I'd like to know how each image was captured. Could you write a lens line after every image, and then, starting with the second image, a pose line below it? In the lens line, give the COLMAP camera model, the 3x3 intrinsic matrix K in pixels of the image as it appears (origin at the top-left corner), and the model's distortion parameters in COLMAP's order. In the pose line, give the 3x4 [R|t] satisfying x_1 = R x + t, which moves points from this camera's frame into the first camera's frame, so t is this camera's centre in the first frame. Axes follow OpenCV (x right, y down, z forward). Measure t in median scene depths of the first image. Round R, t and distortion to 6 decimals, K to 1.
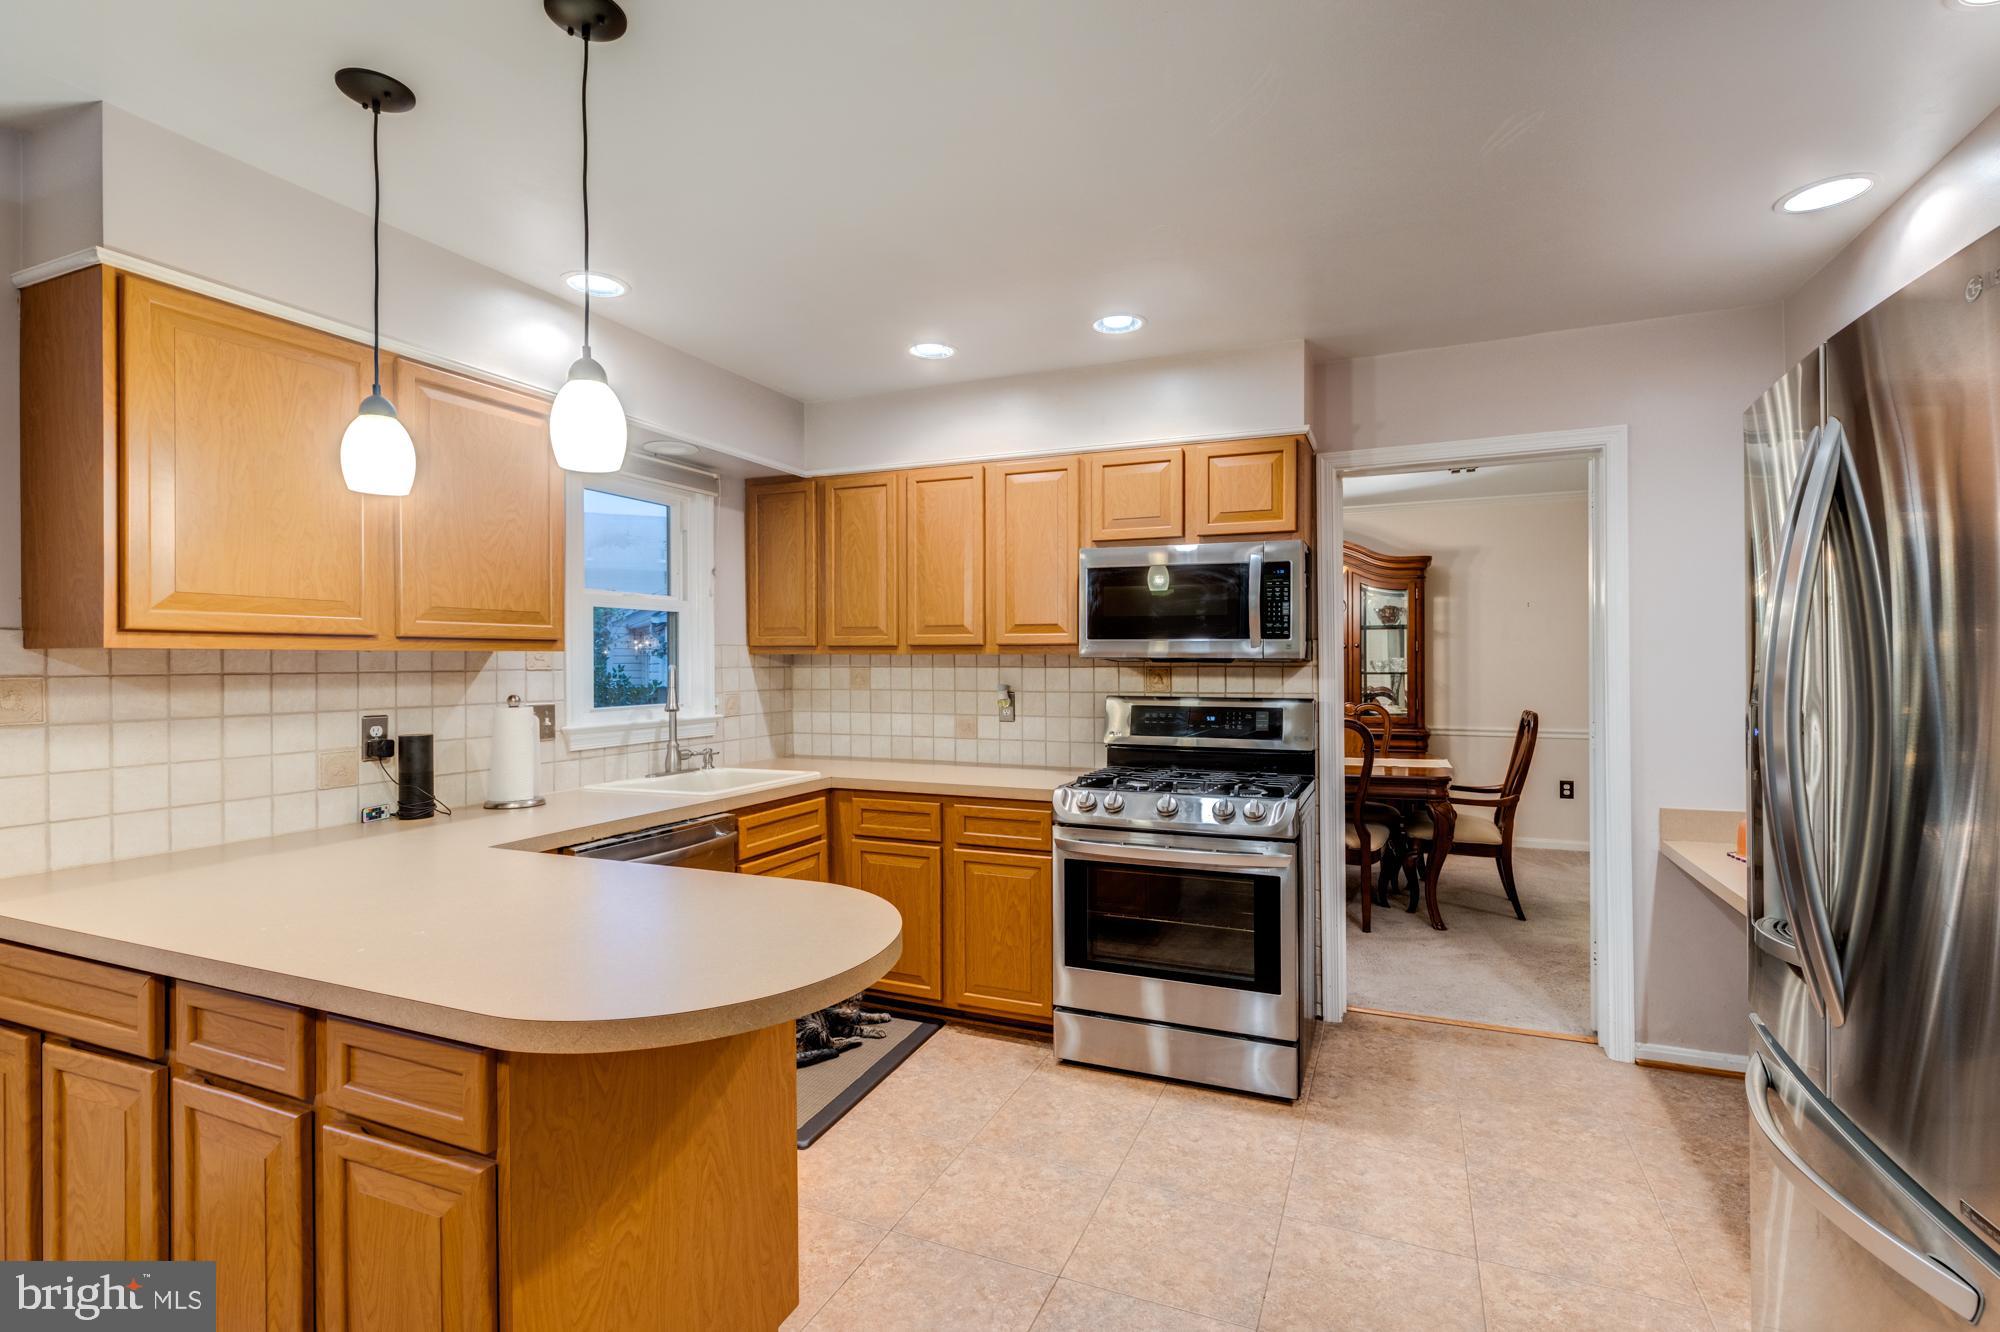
lens RADIAL K [[914.3, 0, 994.8], [0, 914.3, 657.2], [0, 0, 1]] dist [0.000723, -0.000070]
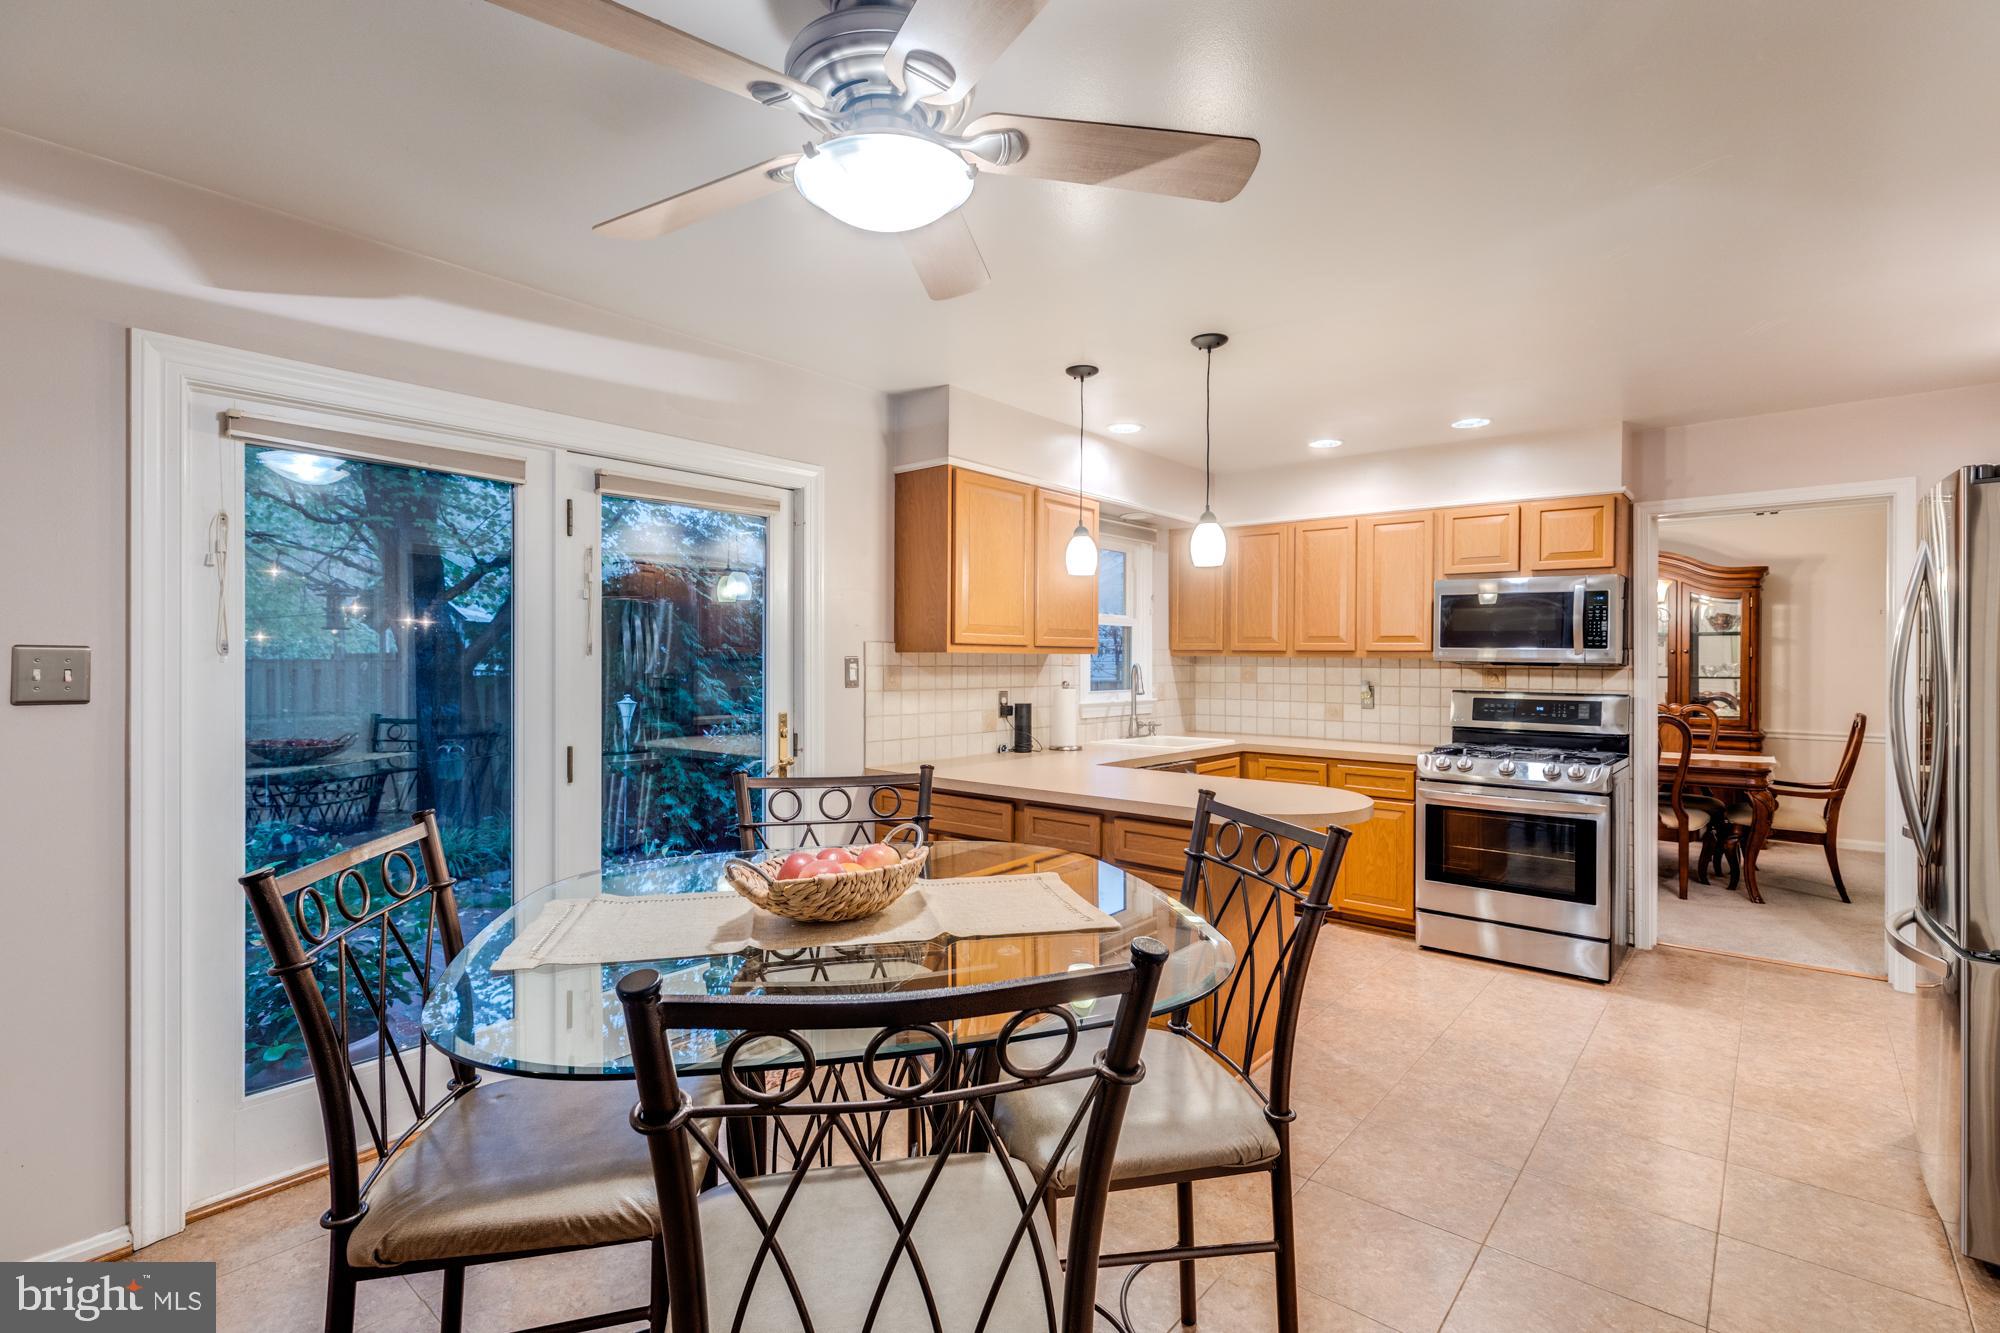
lens RADIAL K [[963.2, 0, 1007.1], [0, 963.2, 657.0], [0, 0, 1]] dist [-0.001890, -0.000245]
pose [[0.966490, 0.009074, -0.256542, -0.149537], [-0.008788, 0.999959, 0.002262, -0.003136], [0.256552, 0.000068, 0.966530, -0.532691]]
